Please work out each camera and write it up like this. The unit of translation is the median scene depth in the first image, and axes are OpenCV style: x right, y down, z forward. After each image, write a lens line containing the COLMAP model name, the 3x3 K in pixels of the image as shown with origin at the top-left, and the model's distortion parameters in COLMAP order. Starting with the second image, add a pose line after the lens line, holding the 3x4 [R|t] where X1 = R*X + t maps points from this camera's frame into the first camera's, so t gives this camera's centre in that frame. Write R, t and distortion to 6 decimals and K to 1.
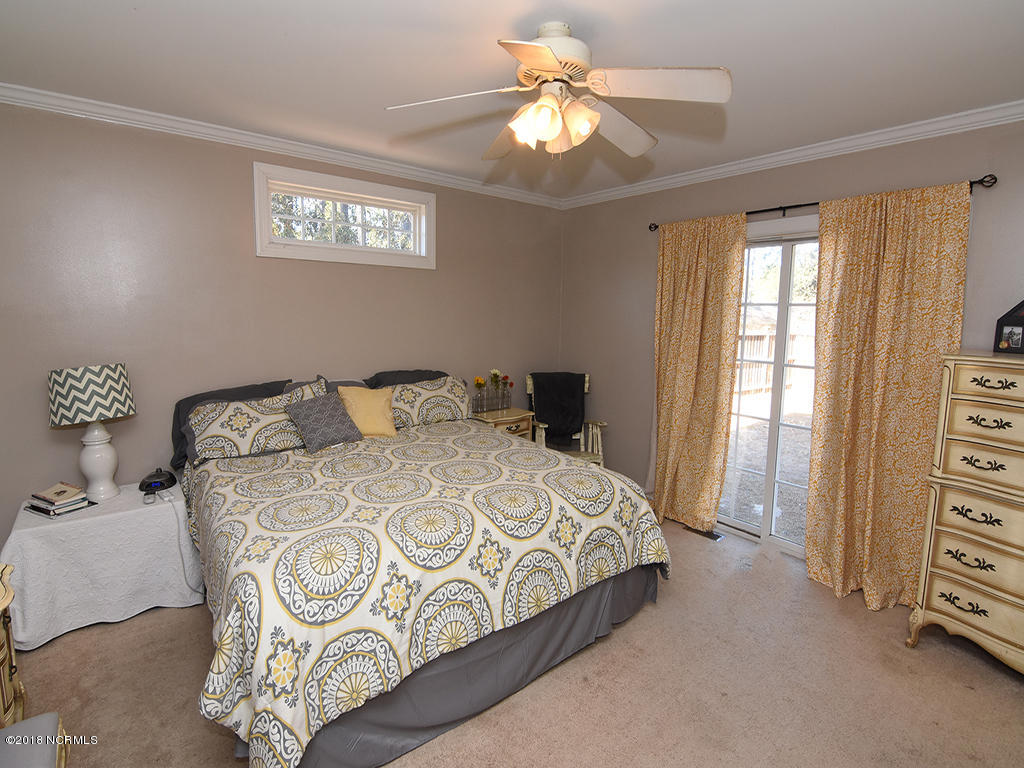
lens RADIAL K [[478.1, 0, 512.0], [0, 478.1, 384.0], [0, 0, 1]] dist [-0.036565, -0.000058]
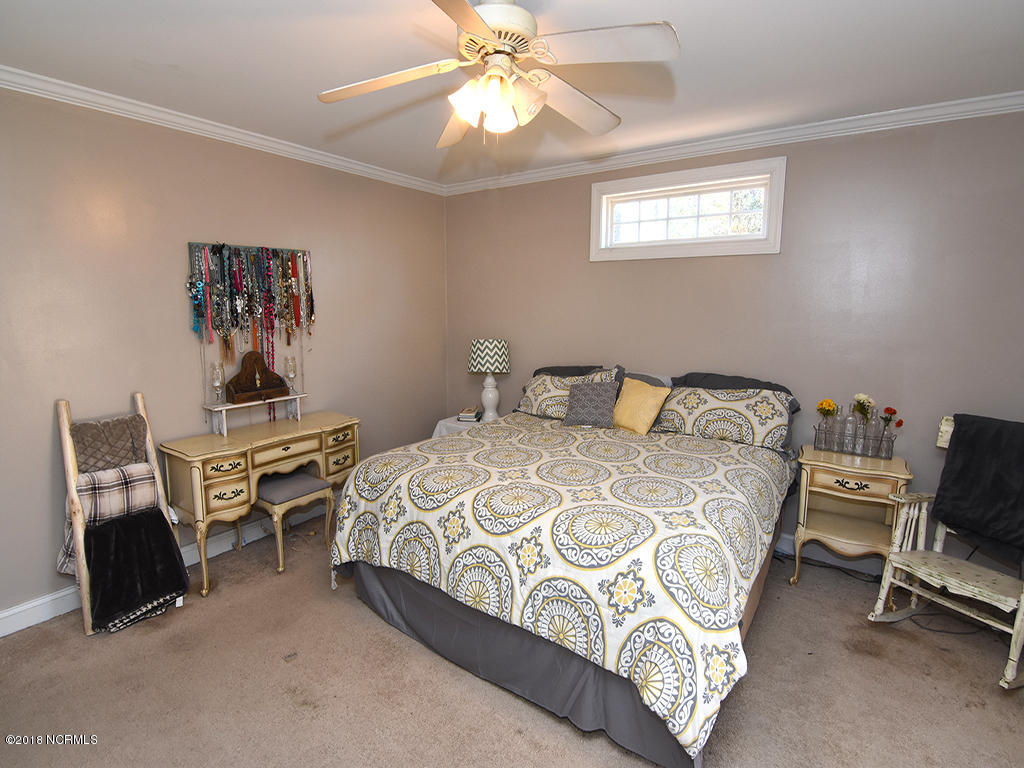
lens RADIAL K [[504.9, 0, 508.9], [0, 504.9, 368.3], [0, 0, 1]] dist [-0.002464, -0.000781]
pose [[0.264570, 0.124216, -0.956333, 0.814045], [-0.132545, 0.986942, 0.091523, -0.105547], [0.955214, 0.102543, 0.277580, 0.549086]]
